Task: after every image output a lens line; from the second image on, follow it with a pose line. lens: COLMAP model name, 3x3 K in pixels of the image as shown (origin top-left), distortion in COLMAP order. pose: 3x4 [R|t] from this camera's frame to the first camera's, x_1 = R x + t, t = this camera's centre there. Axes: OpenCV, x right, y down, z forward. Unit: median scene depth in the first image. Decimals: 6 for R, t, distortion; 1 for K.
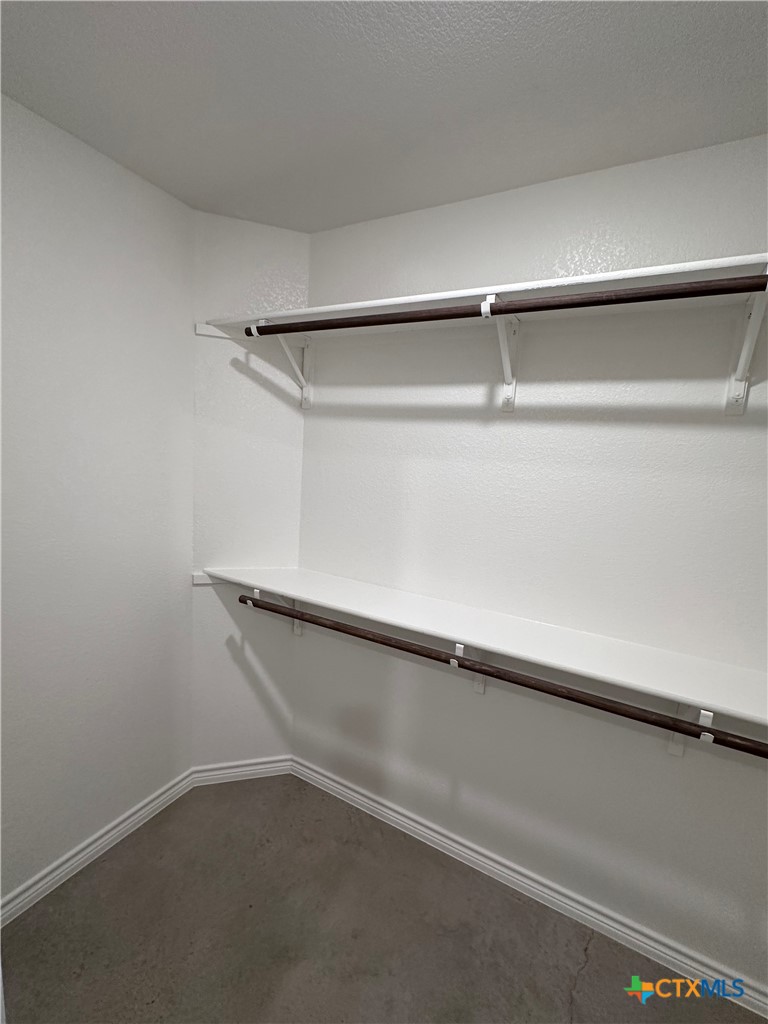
lens RADIAL K [[436.9, 0, 384.0], [0, 436.9, 512.0], [0, 0, 1]] dist [-0.010093, 0.000207]
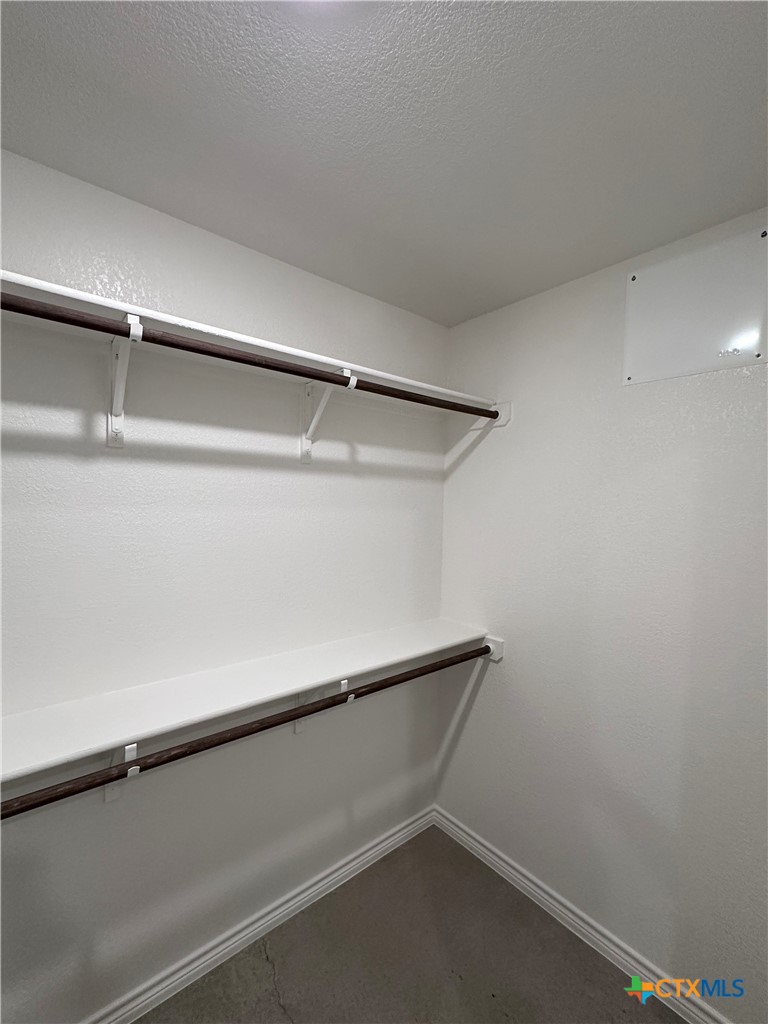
lens RADIAL K [[445.0, 0, 414.8], [0, 445.0, 510.1], [0, 0, 1]] dist [0.026706, 0.000089]
pose [[0.337210, -0.064904, 0.939190, -0.401731], [0.140818, 0.989875, 0.017848, -0.053742], [-0.930838, 0.126236, 0.342935, 0.214664]]
